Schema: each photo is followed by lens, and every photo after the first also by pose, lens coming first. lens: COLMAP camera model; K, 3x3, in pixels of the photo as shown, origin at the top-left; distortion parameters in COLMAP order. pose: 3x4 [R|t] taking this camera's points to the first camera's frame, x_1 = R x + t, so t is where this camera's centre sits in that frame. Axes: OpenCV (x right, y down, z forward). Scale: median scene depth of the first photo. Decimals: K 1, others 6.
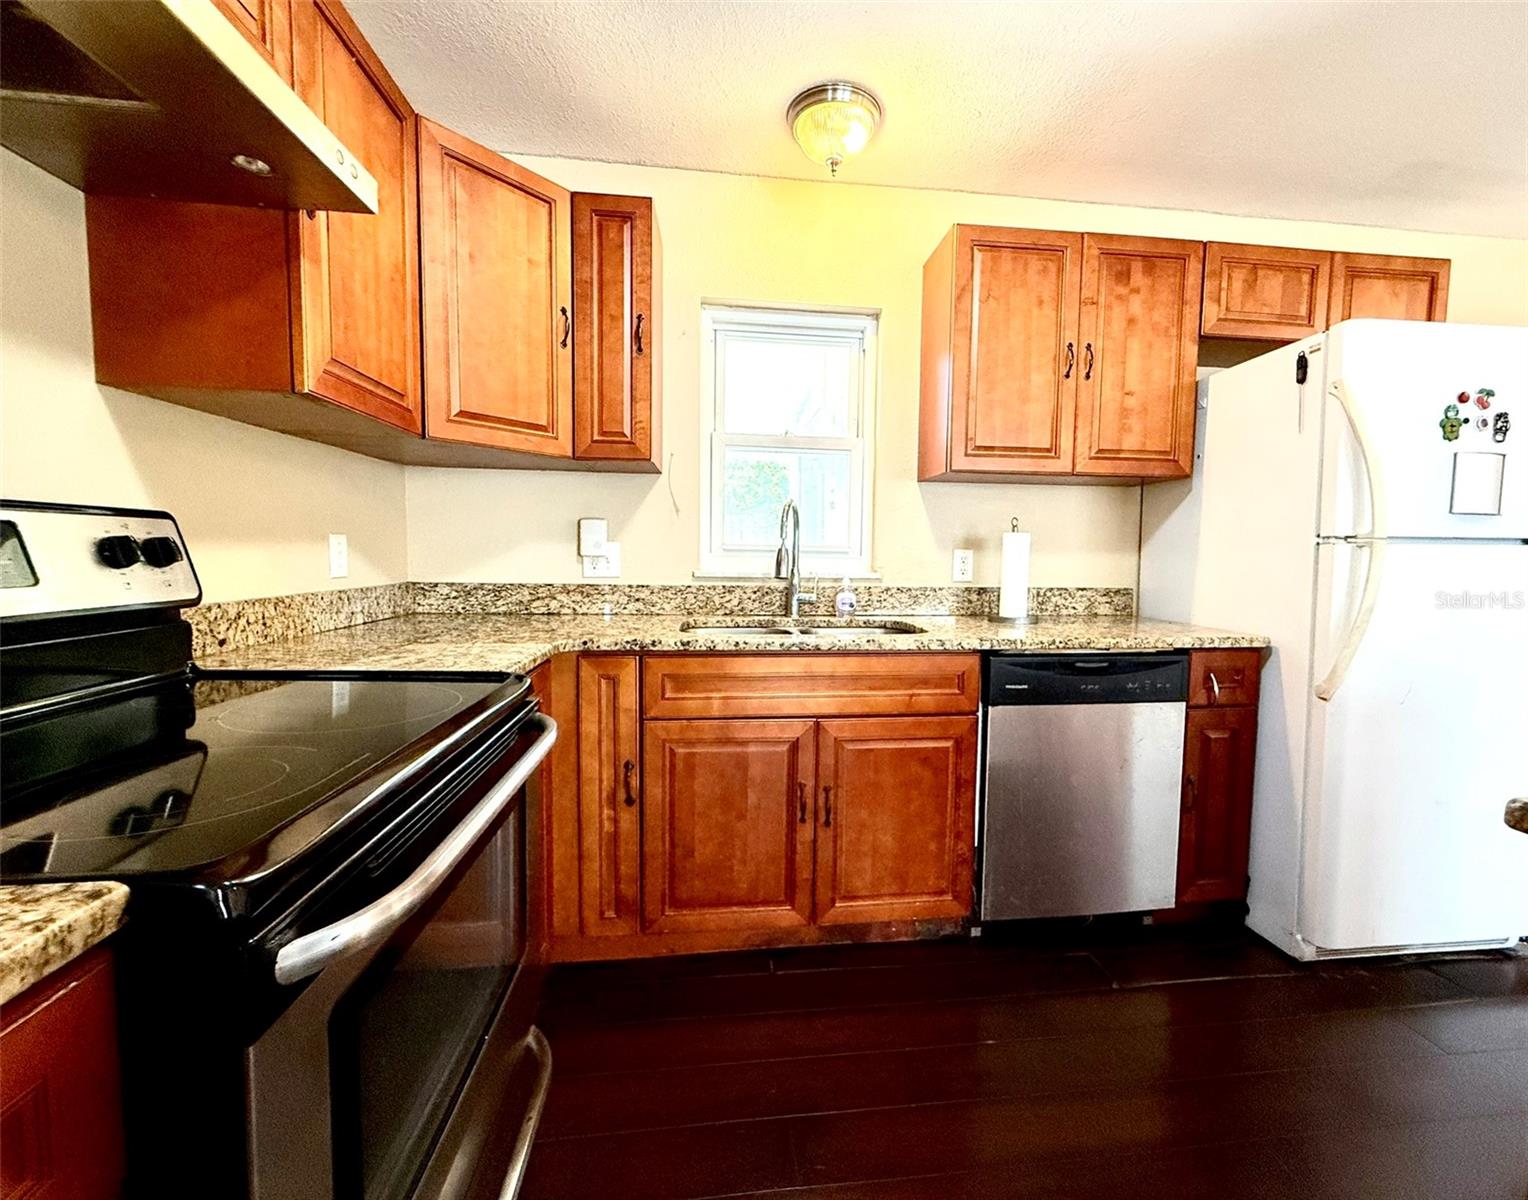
lens RADIAL K [[643.9, 0, 794.0], [0, 643.9, 596.8], [0, 0, 1]] dist [0.008734, 0.000161]
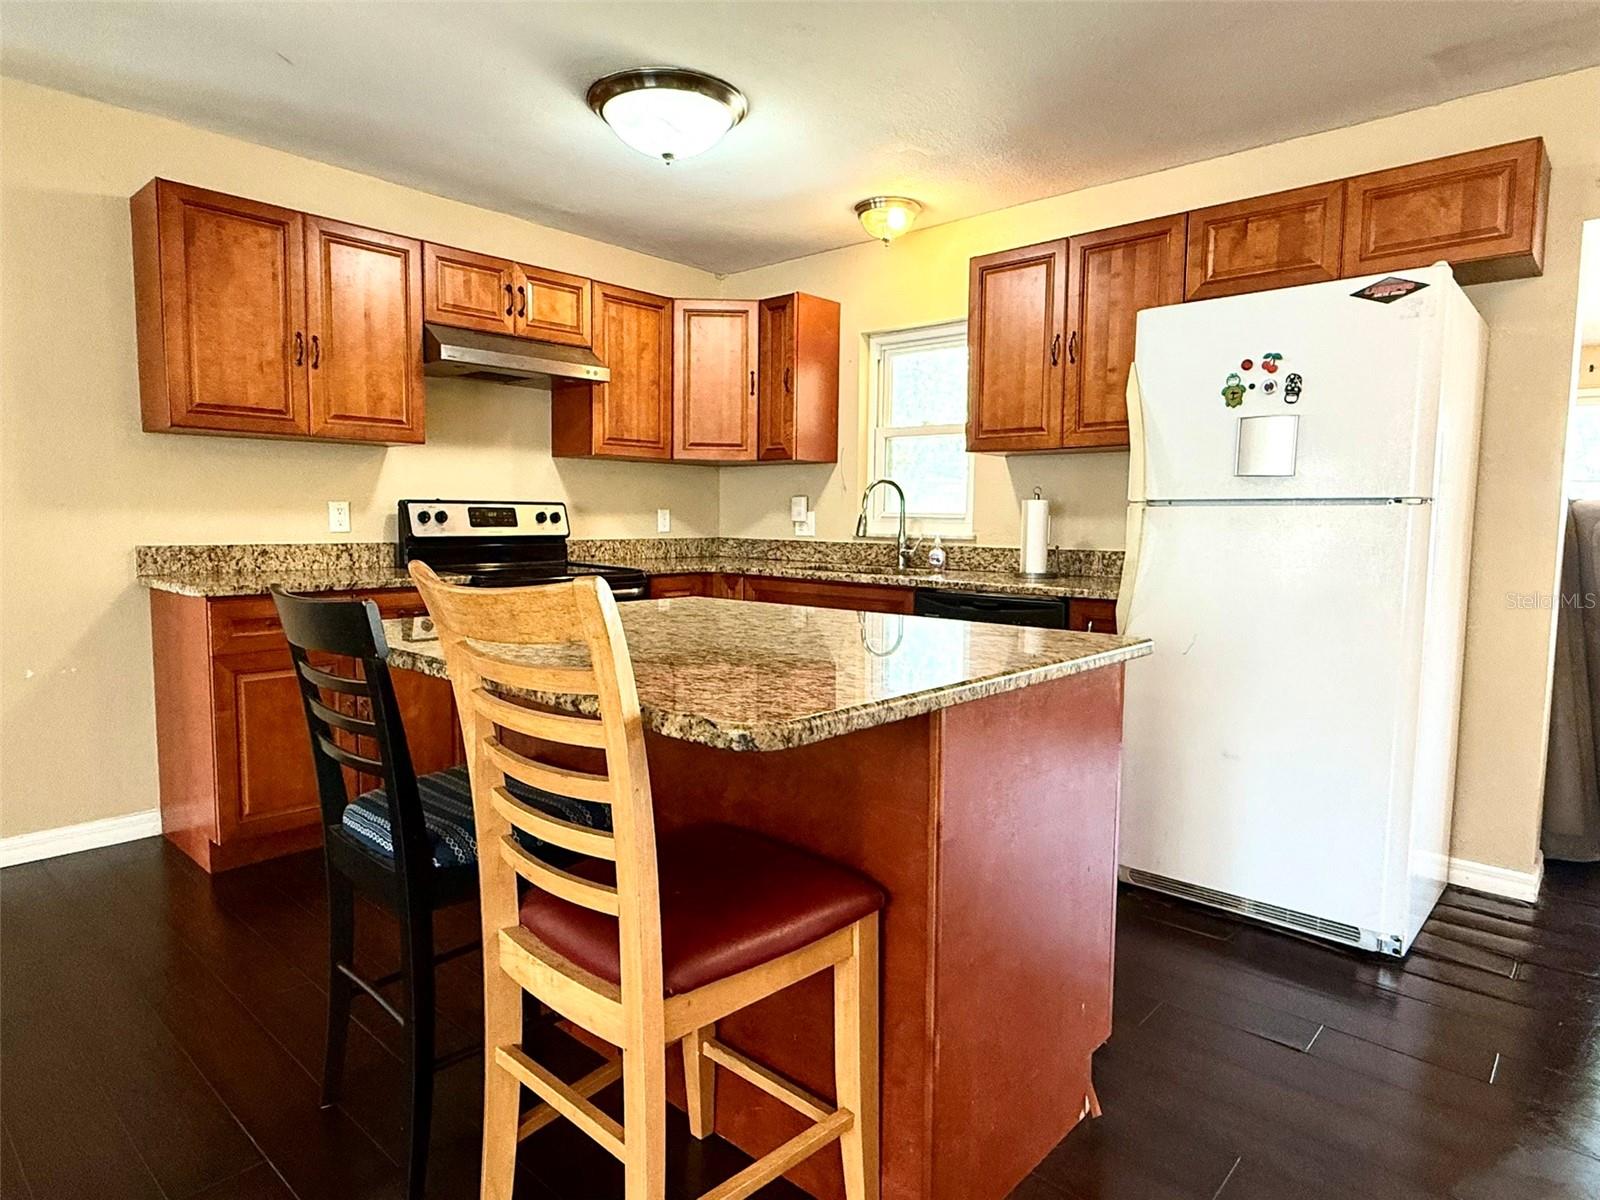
lens RADIAL K [[933.9, 0, 795.9], [0, 933.9, 601.4], [0, 0, 1]] dist [-0.006788, -0.001757]
pose [[0.648155, 0.061598, -0.759013, 1.595834], [-0.053737, 0.997938, 0.035100, 0.054293], [0.759610, 0.018037, 0.650128, -0.476465]]
